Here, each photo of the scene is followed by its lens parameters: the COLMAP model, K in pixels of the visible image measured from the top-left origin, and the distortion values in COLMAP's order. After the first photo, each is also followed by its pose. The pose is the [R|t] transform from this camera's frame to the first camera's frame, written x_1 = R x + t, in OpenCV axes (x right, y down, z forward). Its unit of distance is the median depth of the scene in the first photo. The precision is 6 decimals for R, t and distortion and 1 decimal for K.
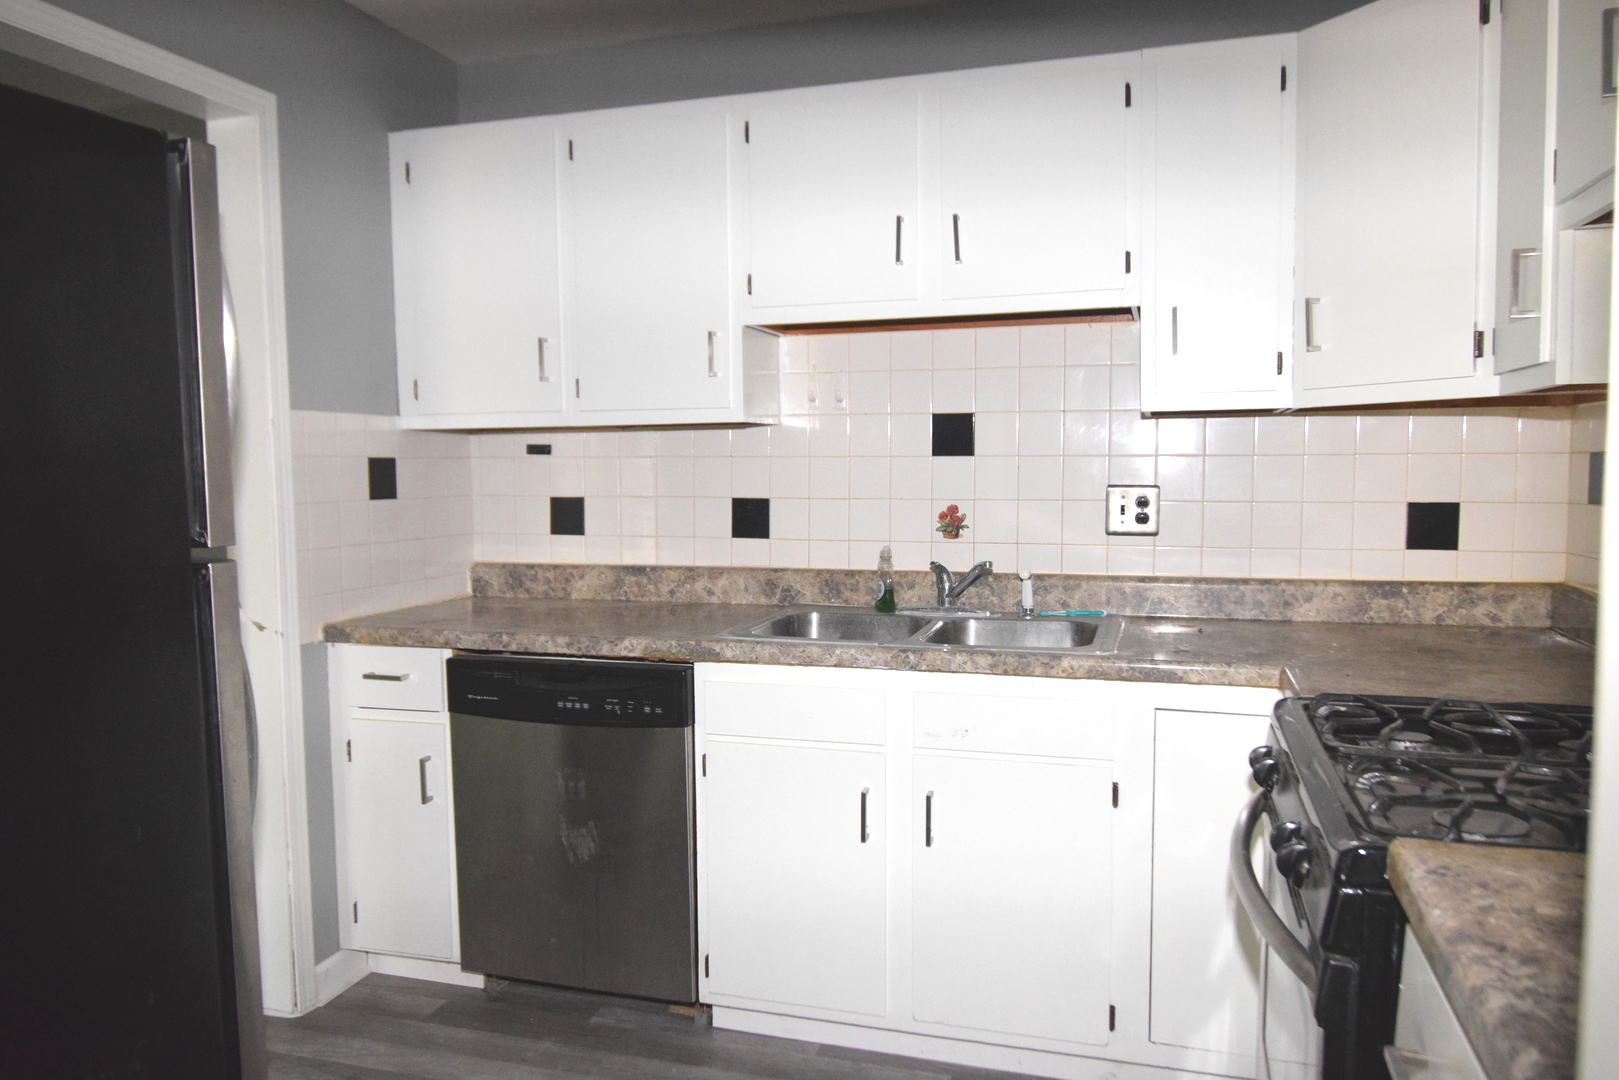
lens RADIAL K [[1135.1, 0, 809.5], [0, 1135.1, 540.0], [0, 0, 1]] dist [-0.001200, -0.000242]
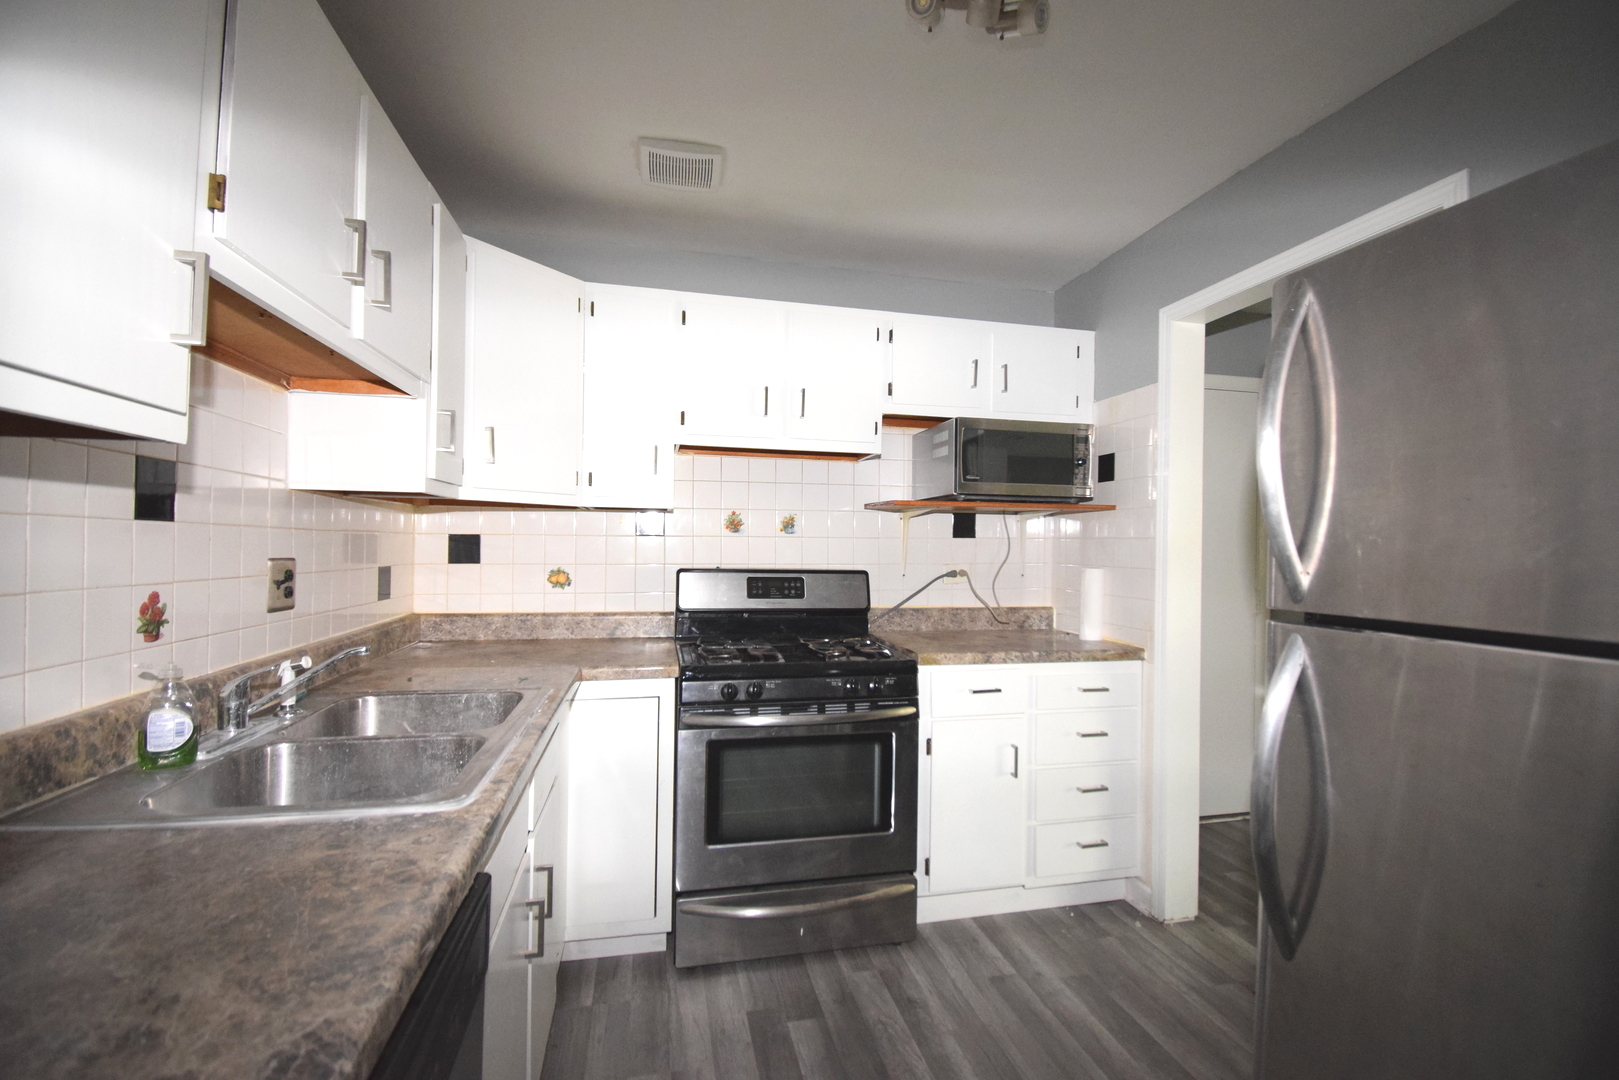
lens RADIAL K [[700.9, 0, 809.5], [0, 700.9, 540.0], [0, 0, 1]] dist [-0.000011, -0.000032]
pose [[-0.496074, 0.012874, 0.868185, -0.436443], [0.054540, 0.998378, 0.016359, -0.047459], [-0.866566, 0.055466, -0.495971, 0.866025]]
